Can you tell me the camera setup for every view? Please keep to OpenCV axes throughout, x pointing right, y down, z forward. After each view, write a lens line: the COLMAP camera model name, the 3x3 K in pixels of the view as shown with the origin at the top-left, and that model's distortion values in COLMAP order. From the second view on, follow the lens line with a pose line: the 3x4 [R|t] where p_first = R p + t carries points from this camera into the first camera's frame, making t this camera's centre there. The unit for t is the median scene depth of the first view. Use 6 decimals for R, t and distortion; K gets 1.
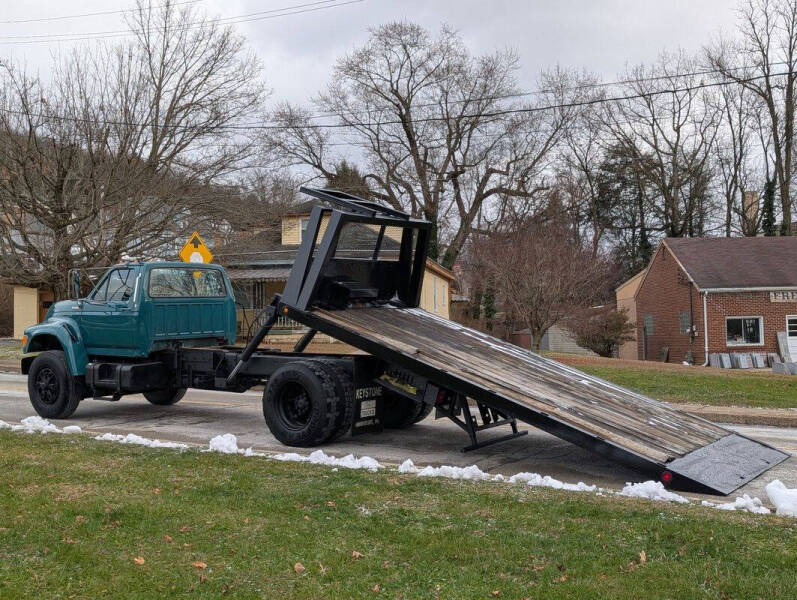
lens RADIAL K [[944.0, 0, 398.5], [0, 944.0, 300.0], [0, 0, 1]] dist [0.179097, -0.595219]
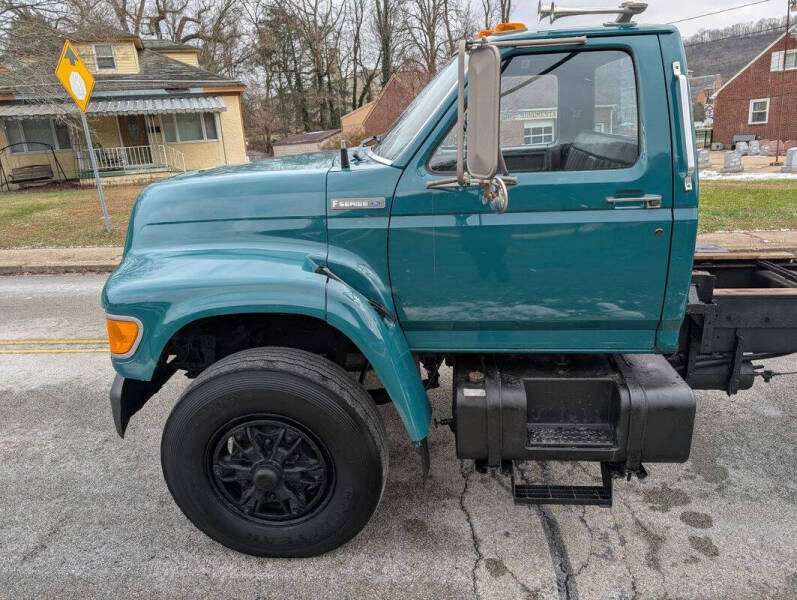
lens RADIAL K [[580.0, 0, 401.1], [0, 580.0, 294.4], [0, 0, 1]] dist [0.014977, 0.000900]
pose [[0.861551, -0.175530, 0.476360, -0.084673], [0.037004, 0.957541, 0.285911, -0.002825], [-0.506320, -0.228700, 0.831466, 0.173889]]
